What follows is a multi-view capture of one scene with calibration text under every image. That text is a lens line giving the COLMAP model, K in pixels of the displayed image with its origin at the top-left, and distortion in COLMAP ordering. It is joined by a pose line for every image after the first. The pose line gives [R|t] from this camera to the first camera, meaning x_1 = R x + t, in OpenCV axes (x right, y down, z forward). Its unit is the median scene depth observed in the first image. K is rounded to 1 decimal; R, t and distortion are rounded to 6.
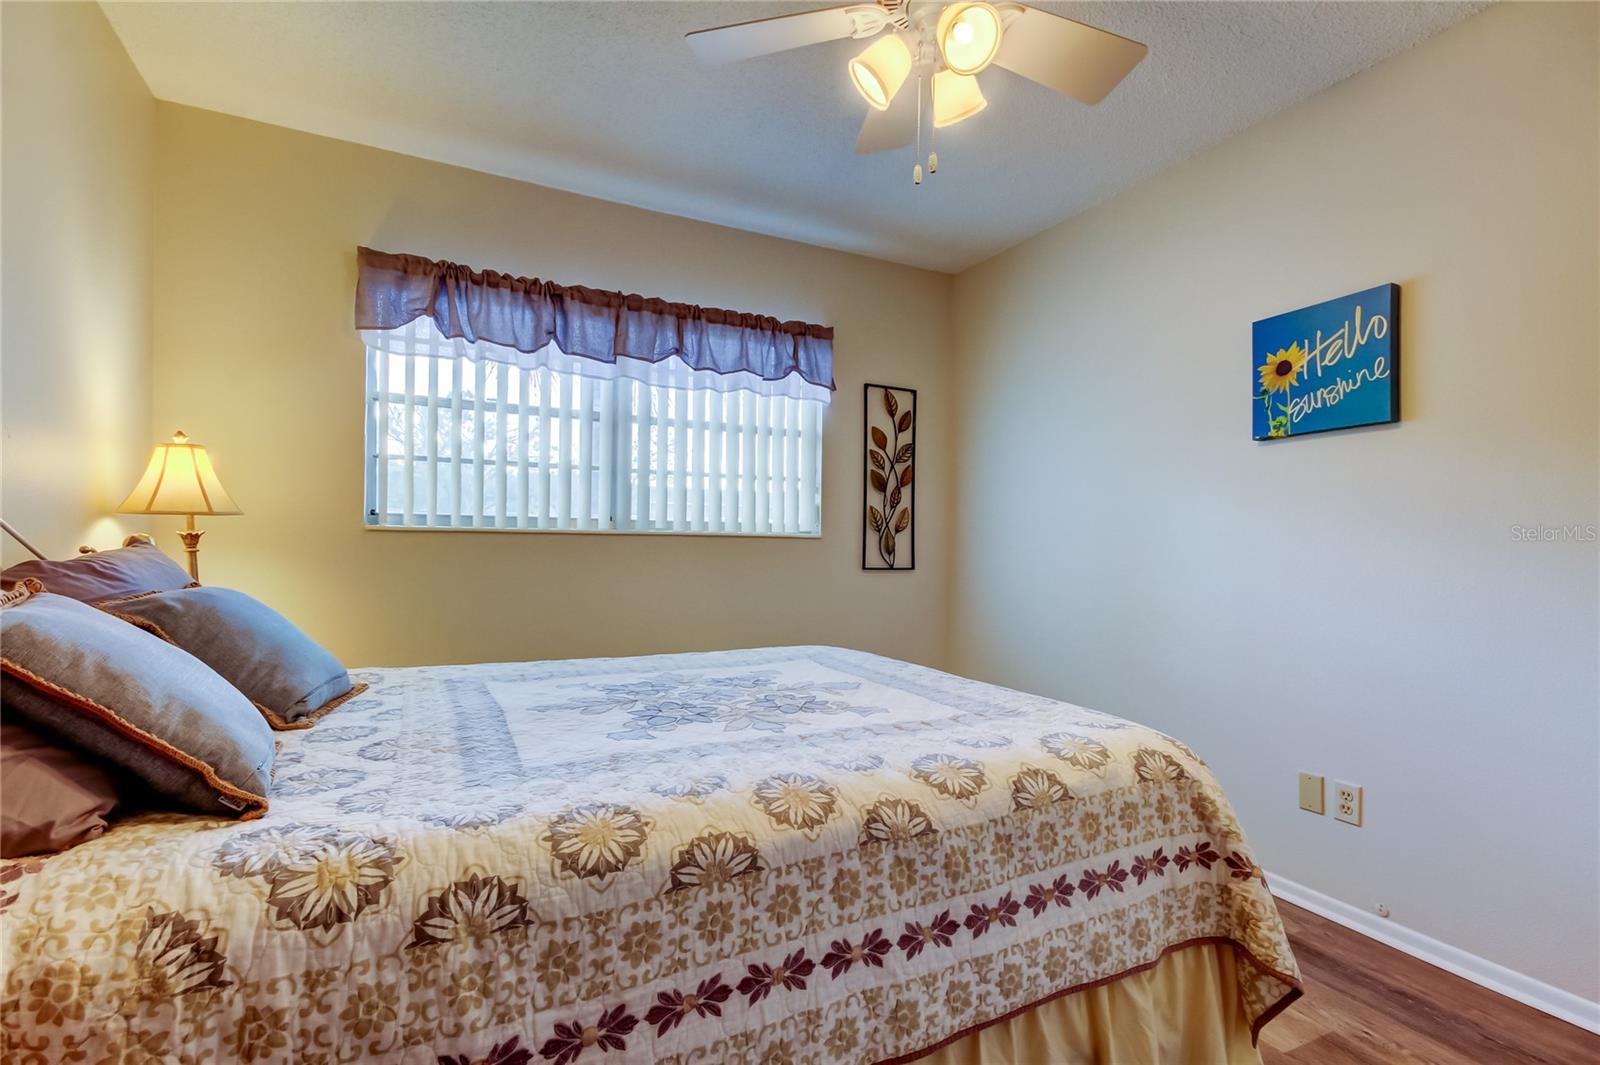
lens RADIAL K [[747.6, 0, 800.0], [0, 747.6, 532.5], [0, 0, 1]] dist [0.021323, -0.000134]
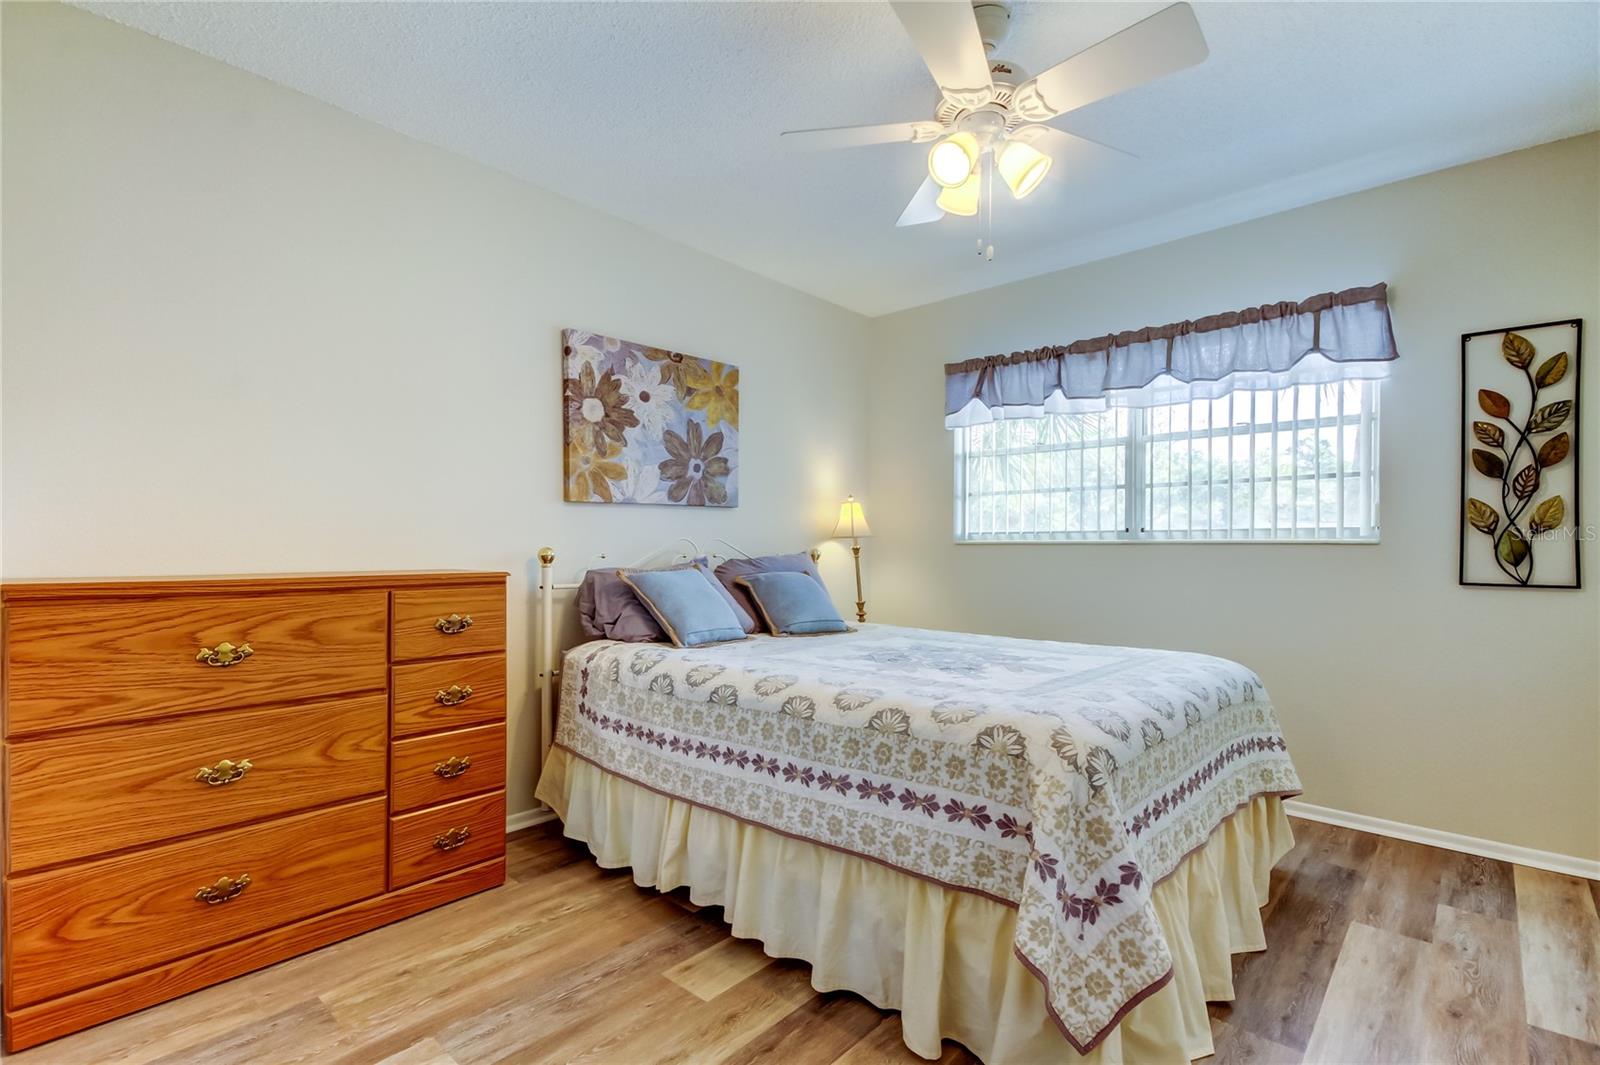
lens RADIAL K [[745.4, 0, 800.0], [0, 745.4, 532.5], [0, 0, 1]] dist [-0.002366, -0.000551]
pose [[0.357900, -0.032915, -0.933180, 0.623025], [0.013799, 0.999456, -0.029960, 0.012092], [0.933658, -0.002155, 0.358159, 0.139195]]
